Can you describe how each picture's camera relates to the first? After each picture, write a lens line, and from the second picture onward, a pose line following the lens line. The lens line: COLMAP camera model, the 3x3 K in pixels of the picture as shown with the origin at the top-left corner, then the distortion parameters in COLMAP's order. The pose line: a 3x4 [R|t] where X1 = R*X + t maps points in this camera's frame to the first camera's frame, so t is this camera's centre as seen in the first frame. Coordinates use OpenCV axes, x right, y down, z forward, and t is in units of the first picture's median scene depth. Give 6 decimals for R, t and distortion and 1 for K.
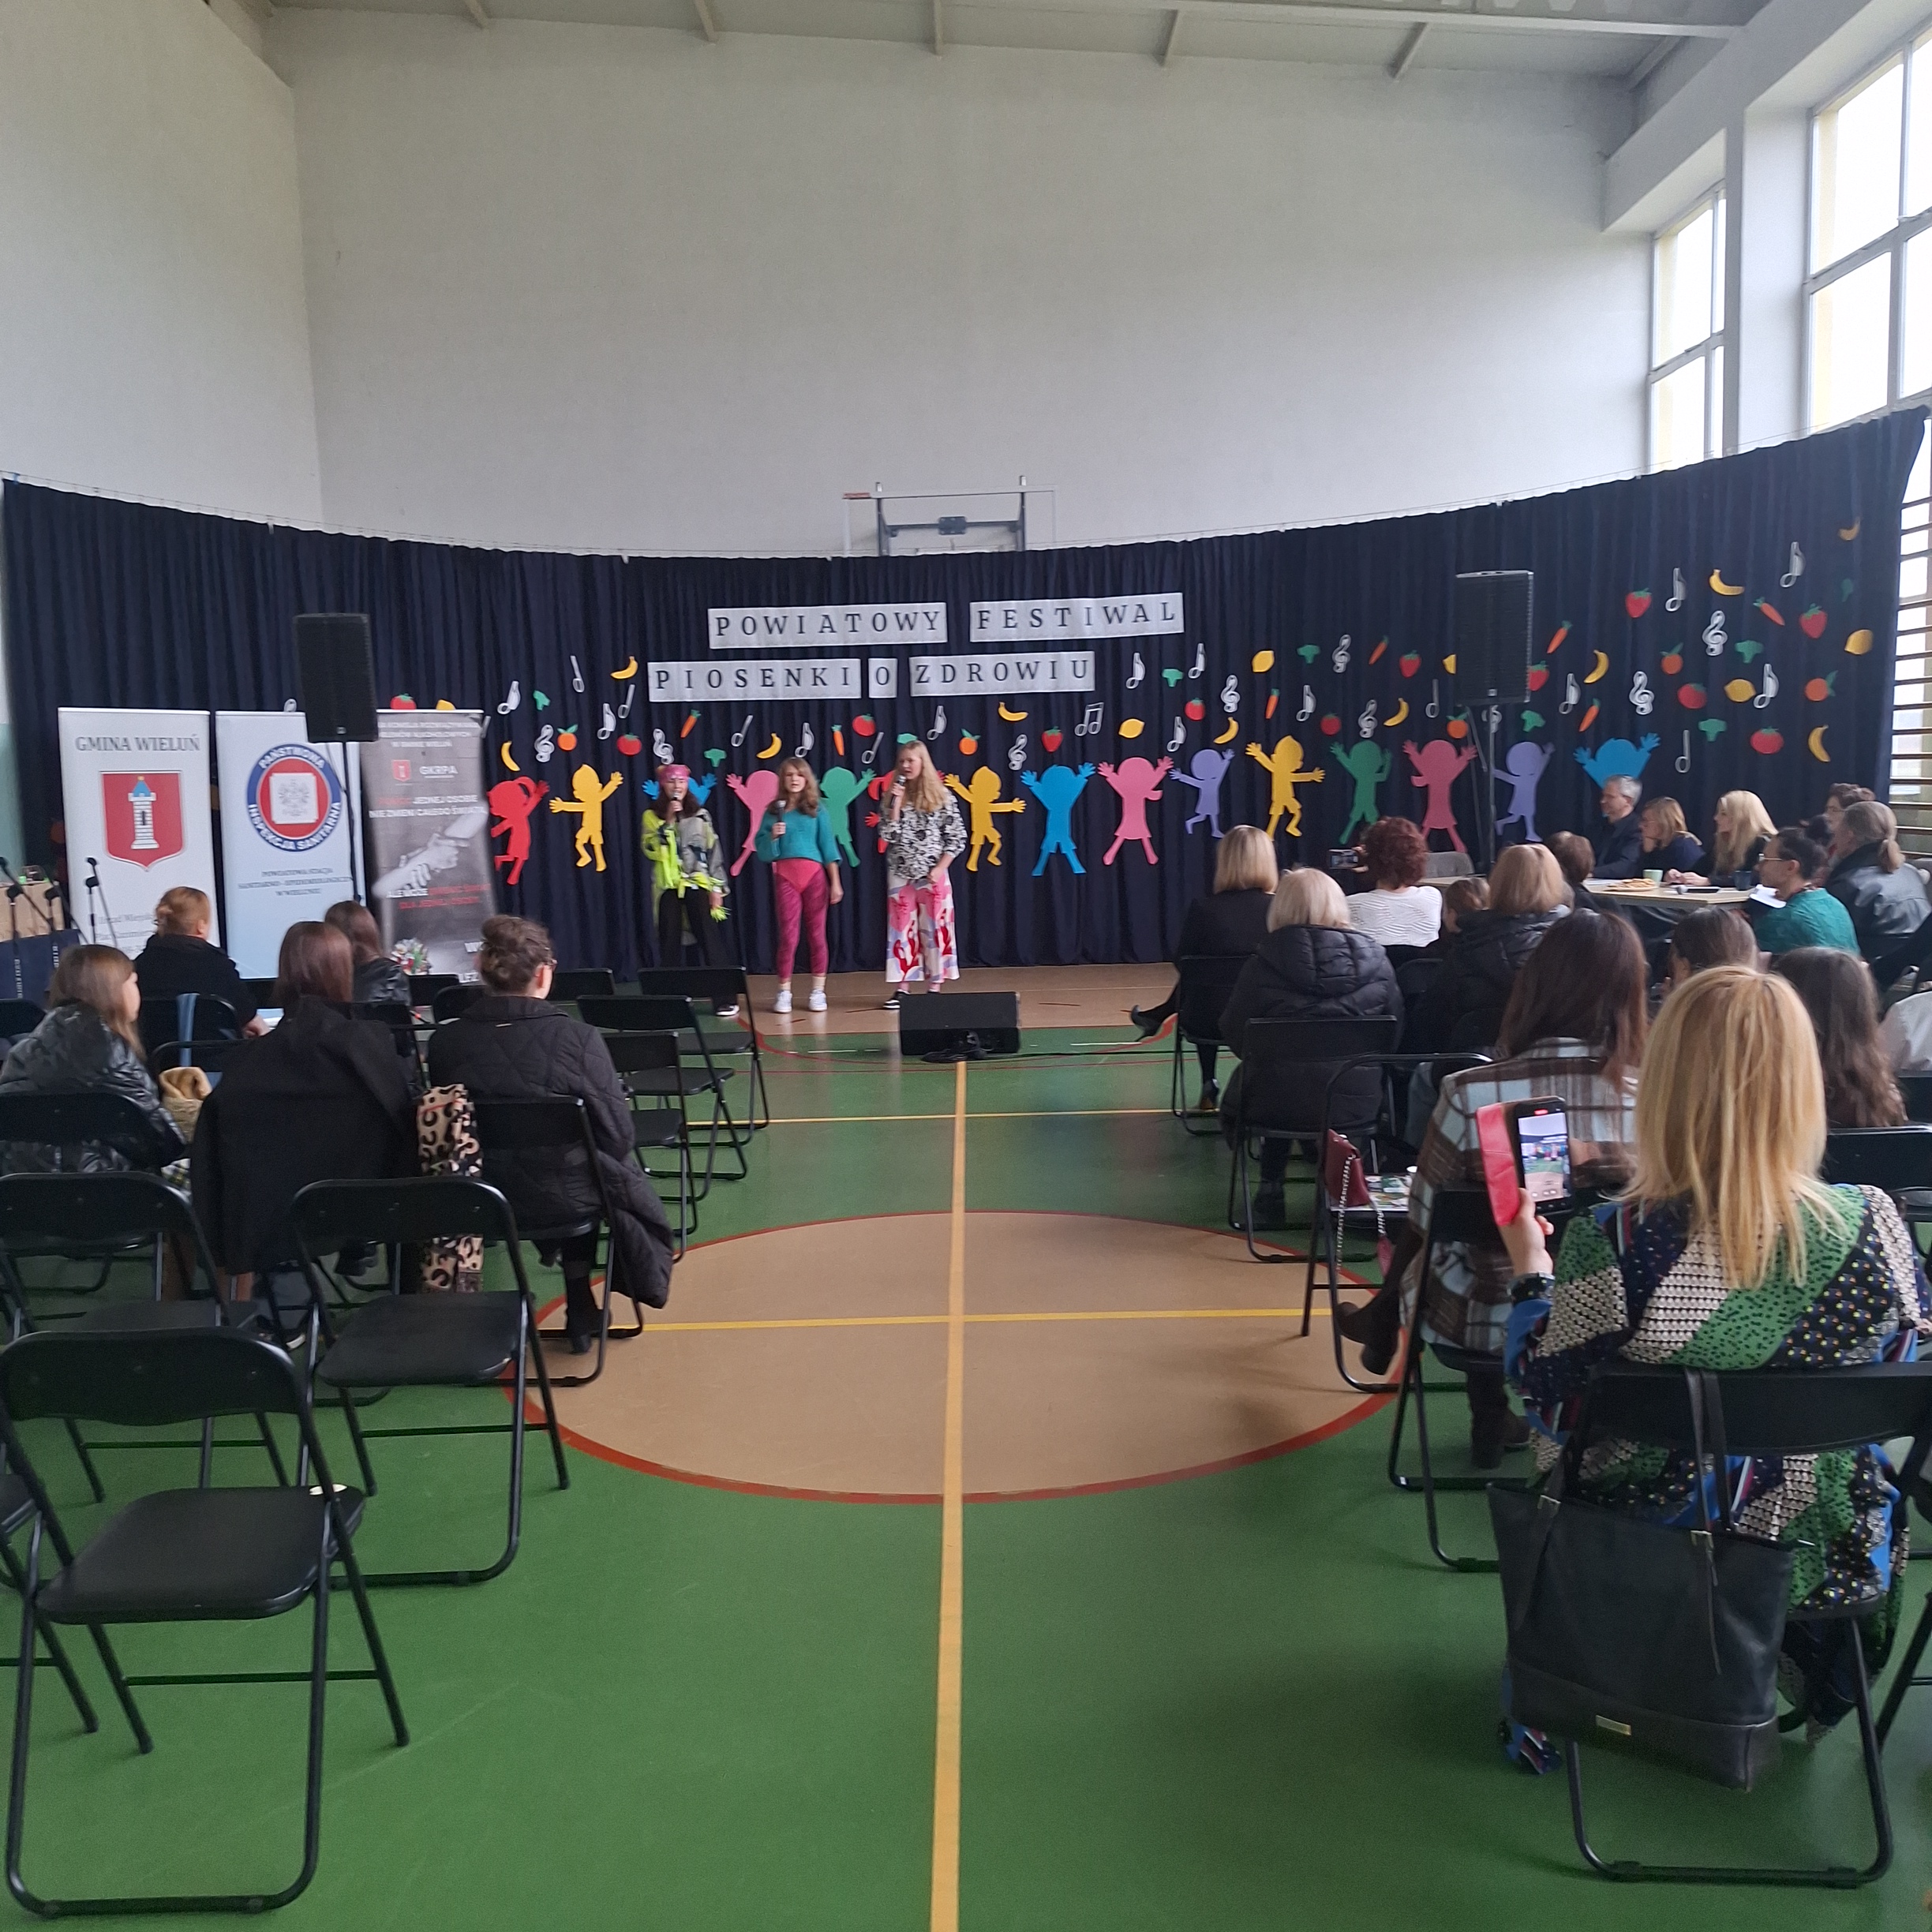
lens RADIAL K [[1800.8, 0, 921.9], [0, 1800.8, 973.1], [0, 0, 1]] dist [0.181057, -0.303593]
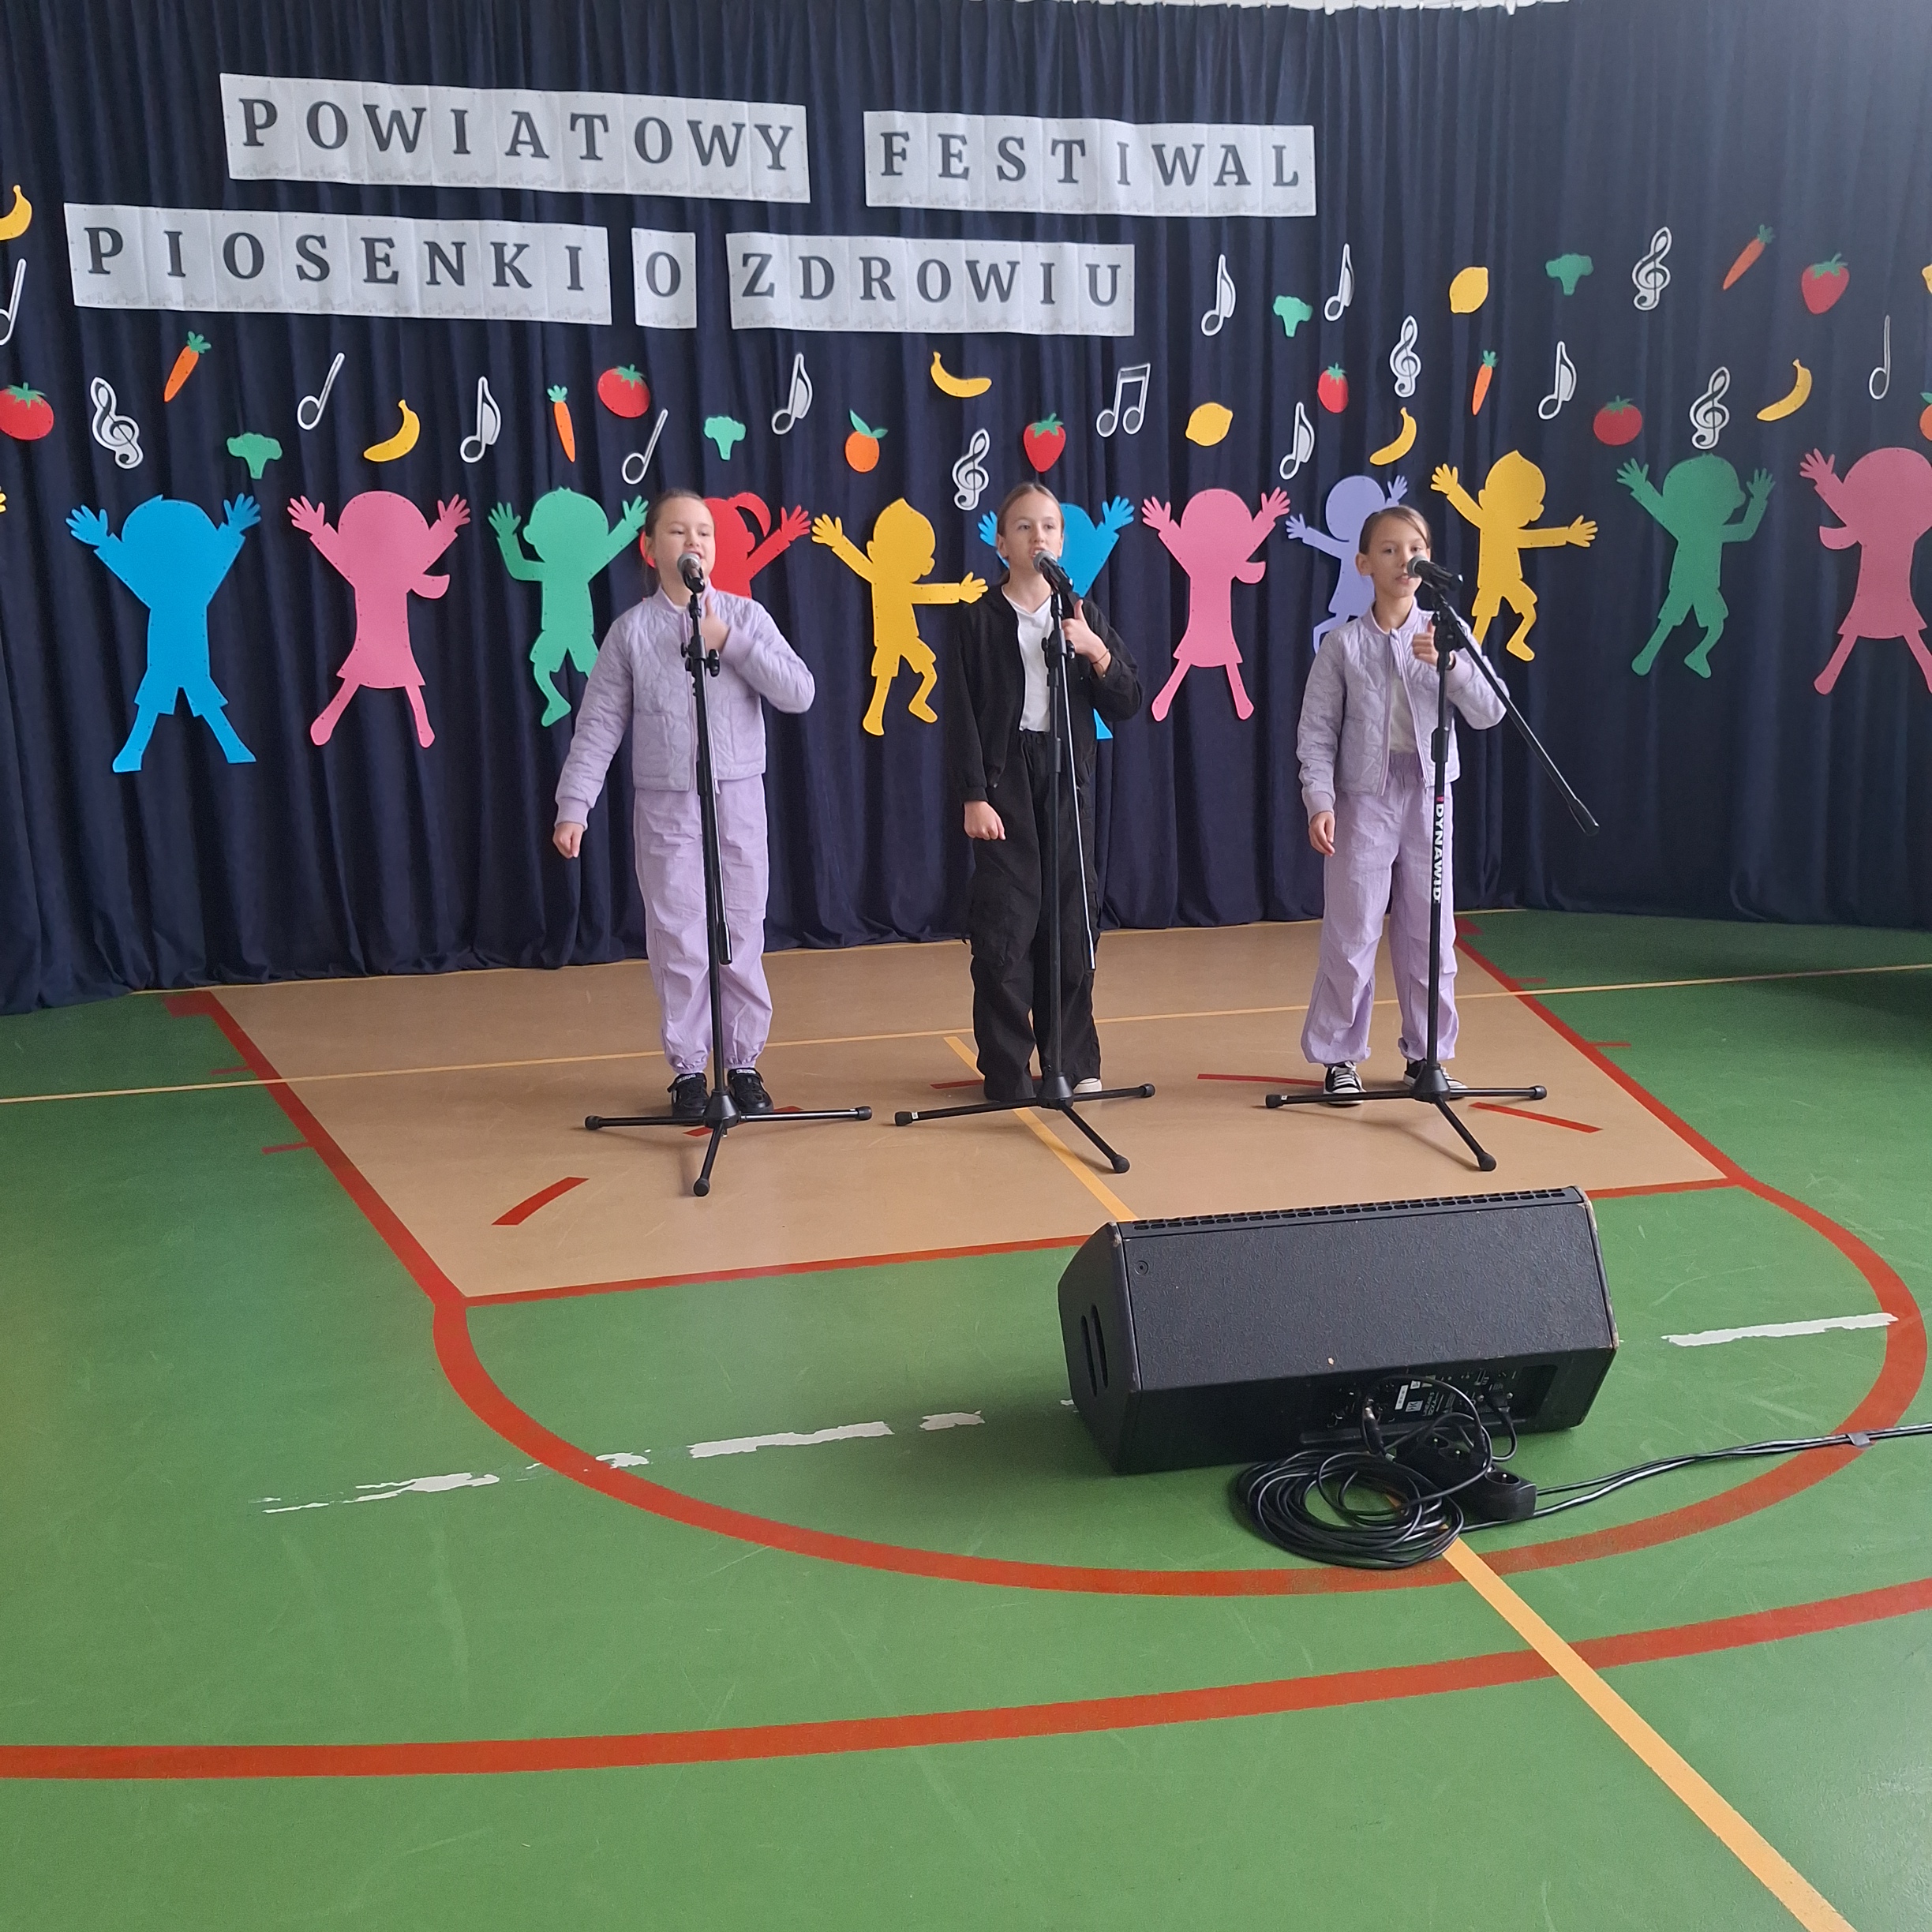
lens RADIAL K [[1746.2, 0, 966.0], [0, 1746.2, 966.0], [0, 0, 1]] dist [0.103974, -0.149038]
pose [[0.972164, -0.033278, 0.231928, -0.054866], [0.017664, 0.997455, 0.069078, -0.028689], [-0.233636, -0.063058, 0.970277, 0.567259]]
